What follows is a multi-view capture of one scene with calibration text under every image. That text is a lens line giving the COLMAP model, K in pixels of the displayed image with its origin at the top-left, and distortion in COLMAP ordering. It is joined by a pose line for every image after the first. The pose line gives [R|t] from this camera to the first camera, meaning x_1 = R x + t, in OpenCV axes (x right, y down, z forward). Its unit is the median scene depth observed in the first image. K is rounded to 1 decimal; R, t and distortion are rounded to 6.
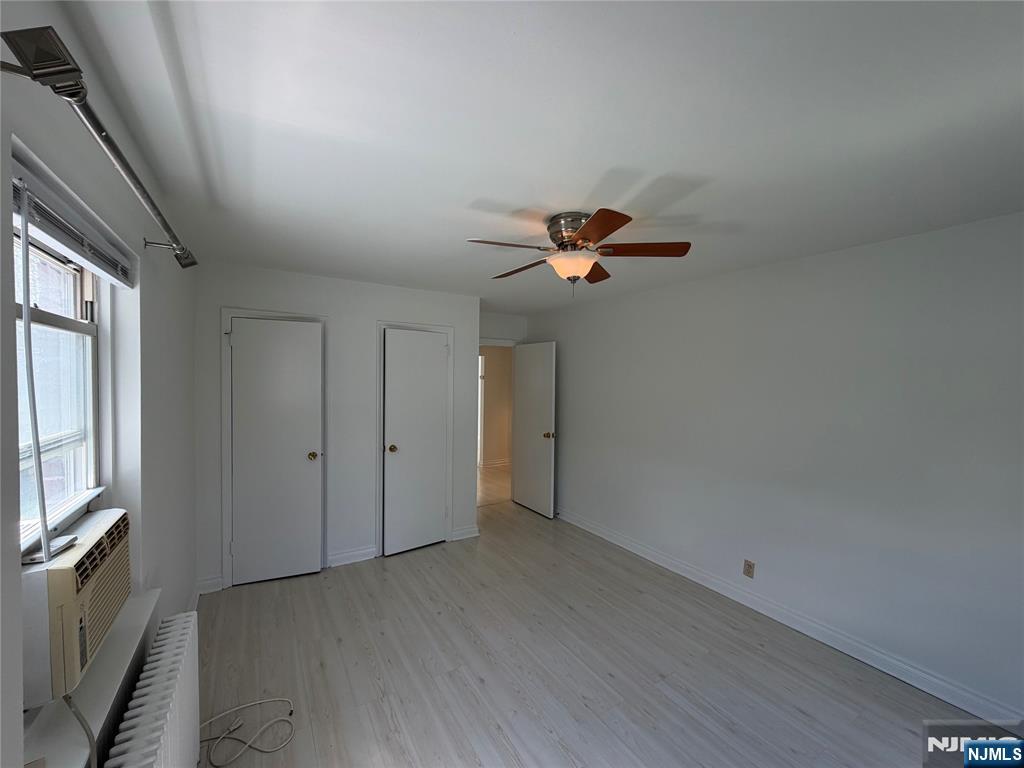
lens RADIAL K [[405.0, 0, 509.7], [0, 405.0, 387.3], [0, 0, 1]] dist [-0.001012, 0.000907]
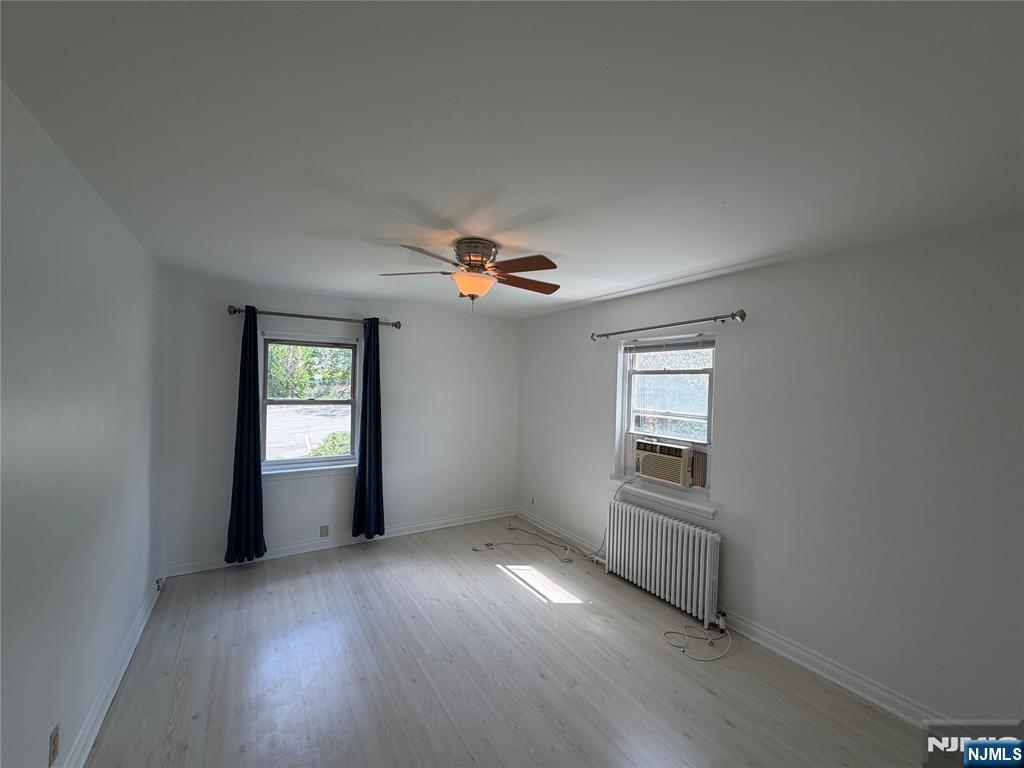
lens RADIAL K [[405.0, 0, 509.7], [0, 405.0, 387.8], [0, 0, 1]] dist [-0.001012, 0.000907]
pose [[-0.999163, -0.039899, -0.008997, 0.051851], [-0.040209, 0.998489, 0.037454, -0.053529], [0.007489, 0.037785, -0.999258, 1.911904]]
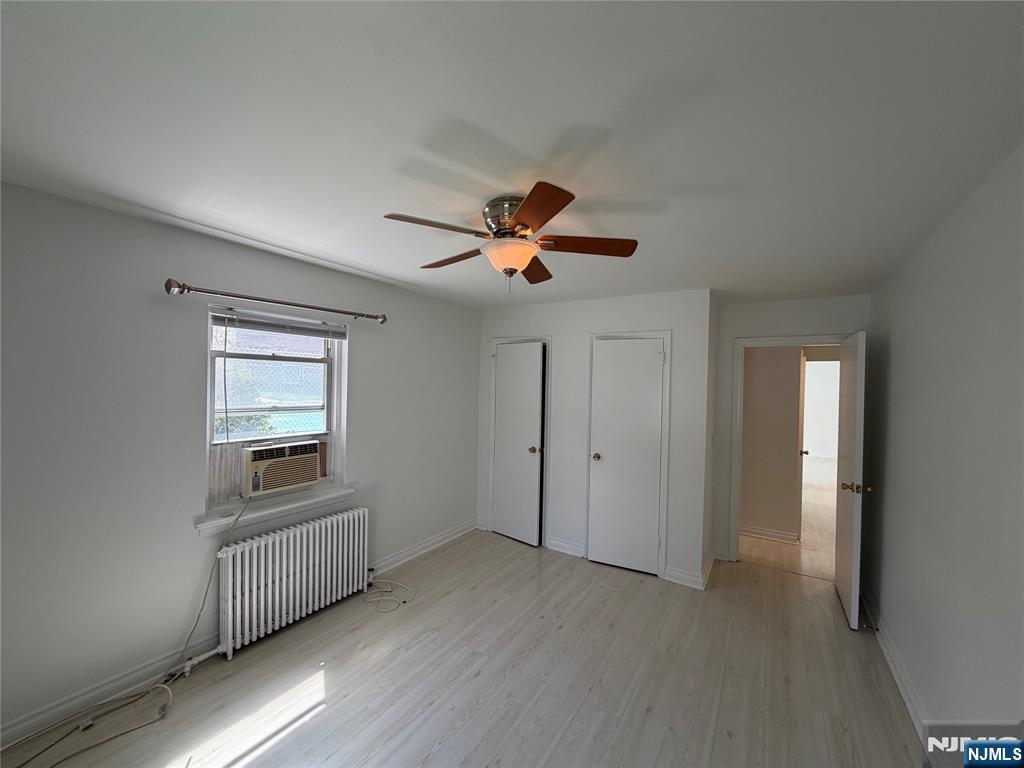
lens RADIAL K [[405.0, 0, 510.7], [0, 405.0, 386.9], [0, 0, 1]] dist [-0.001012, 0.000907]
pose [[0.424075, 0.004373, -0.905617, 0.860033], [-0.039800, 0.999112, -0.013812, -0.003499], [0.904752, 0.041901, 0.423872, 0.573824]]
